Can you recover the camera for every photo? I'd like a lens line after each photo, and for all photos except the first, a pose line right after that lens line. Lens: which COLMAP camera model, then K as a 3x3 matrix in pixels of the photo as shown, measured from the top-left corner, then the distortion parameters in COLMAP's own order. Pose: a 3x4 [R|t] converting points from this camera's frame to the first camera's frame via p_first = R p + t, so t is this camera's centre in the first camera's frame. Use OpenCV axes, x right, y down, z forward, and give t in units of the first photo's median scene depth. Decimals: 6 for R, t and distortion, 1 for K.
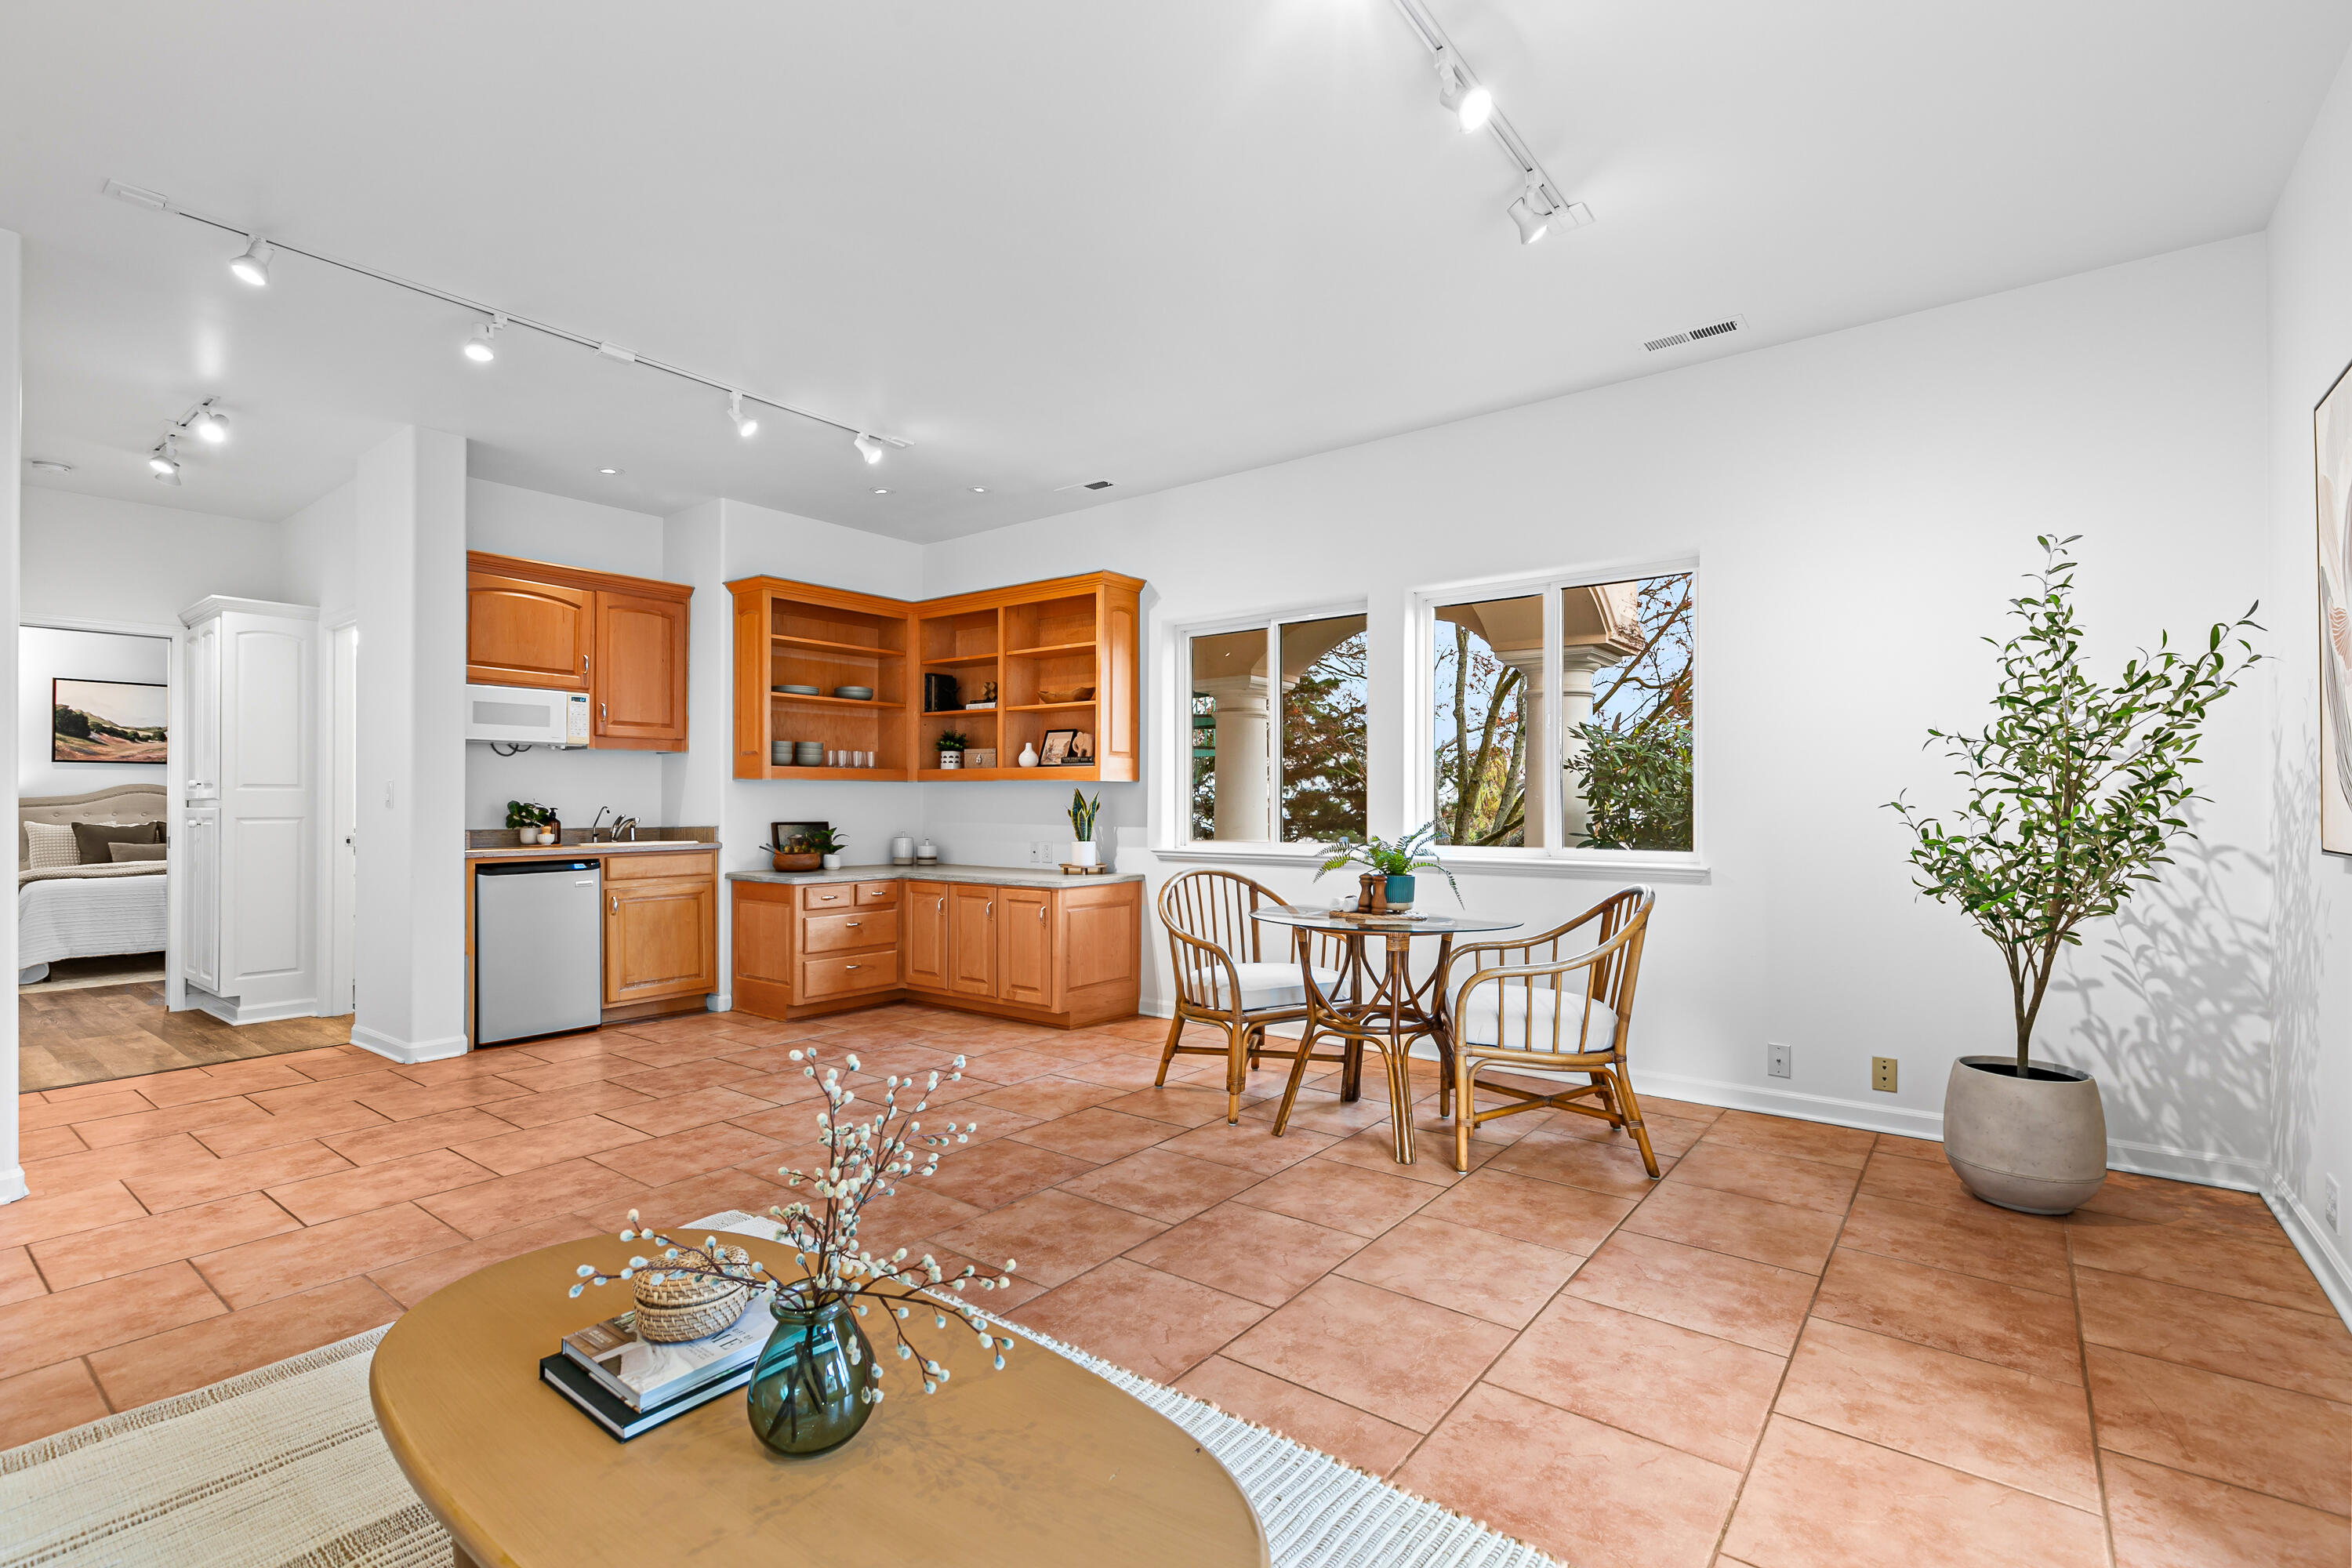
lens RADIAL K [[1070.6, 0, 1190.3], [0, 1070.6, 793.3], [0, 0, 1]] dist [0.008541, 0.000178]
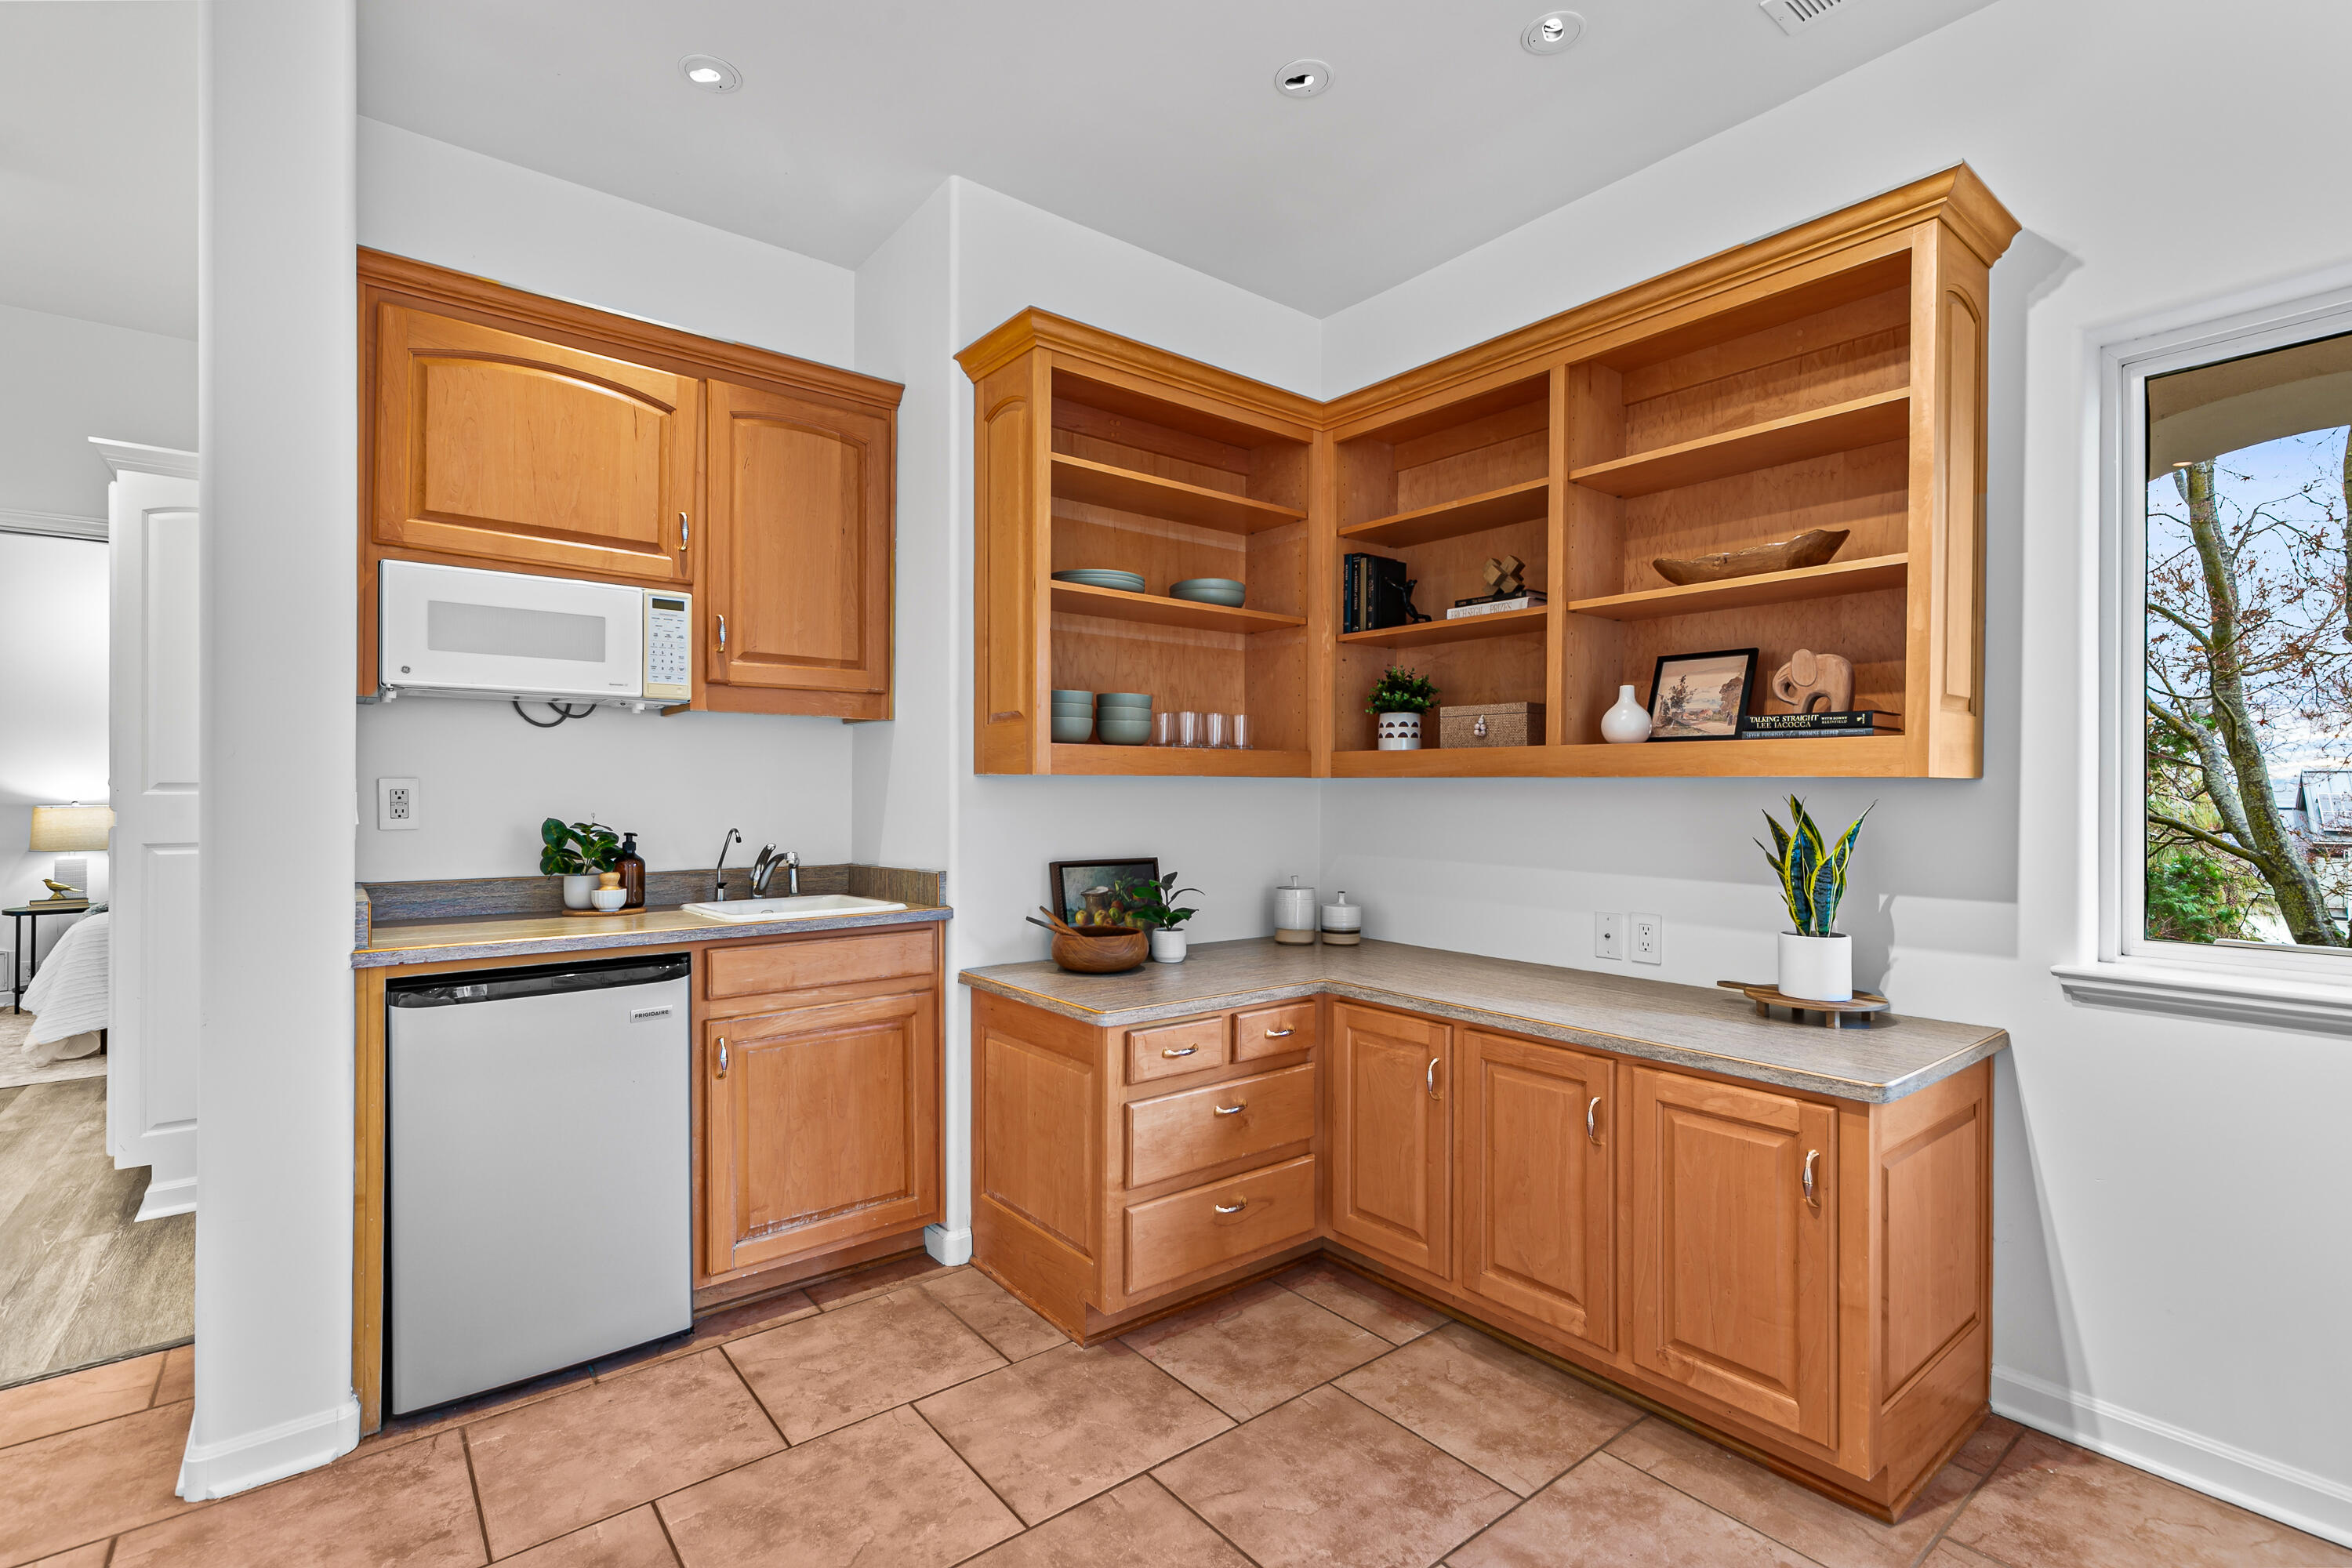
lens RADIAL K [[1067.6, 0, 1184.1], [0, 1067.6, 788.6], [0, 0, 1]] dist [0.007103, 0.000079]
pose [[0.971179, 0.003124, -0.238329, -0.230270], [-0.001198, 0.999965, 0.008224, -0.010397], [0.238347, -0.007702, 0.971150, 0.579254]]
